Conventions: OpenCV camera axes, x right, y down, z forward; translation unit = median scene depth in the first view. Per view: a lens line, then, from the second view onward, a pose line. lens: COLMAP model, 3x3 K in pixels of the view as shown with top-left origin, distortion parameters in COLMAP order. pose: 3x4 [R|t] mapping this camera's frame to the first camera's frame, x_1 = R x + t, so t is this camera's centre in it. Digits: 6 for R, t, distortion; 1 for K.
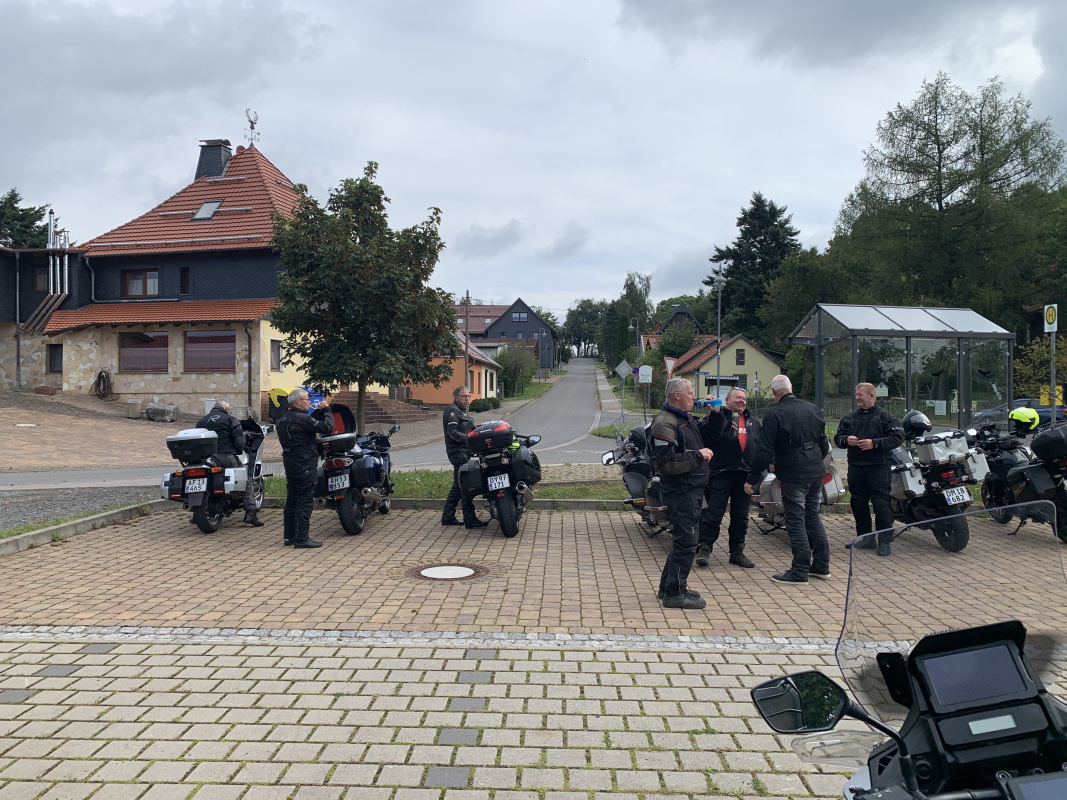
lens RADIAL K [[815.7, 0, 532.8], [0, 815.7, 400.1], [0, 0, 1]] dist [0.007302, 0.009483]
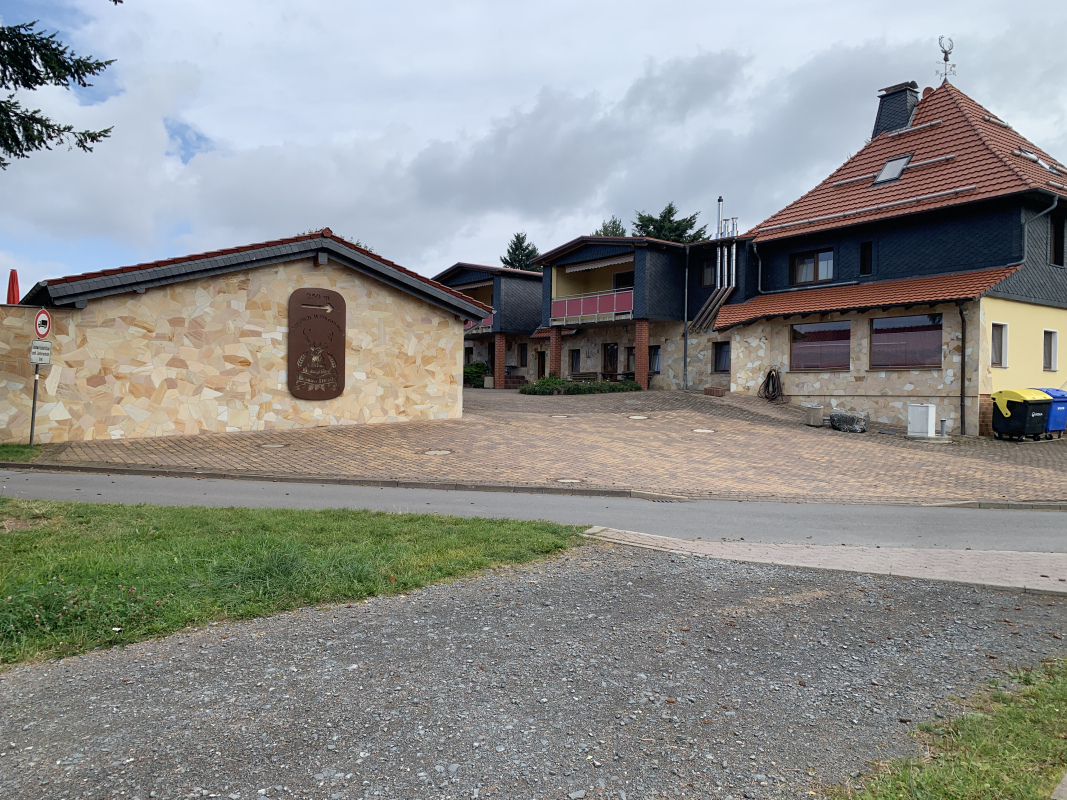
lens RADIAL K [[815.7, 0, 533.4], [0, 815.7, 398.0], [0, 0, 1]] dist [0.007302, 0.009483]
pose [[0.755438, 0.010747, -0.655131, -0.145283], [-0.012933, 0.999915, 0.001489, -0.003282], [0.655092, 0.007348, 0.755513, 0.171276]]
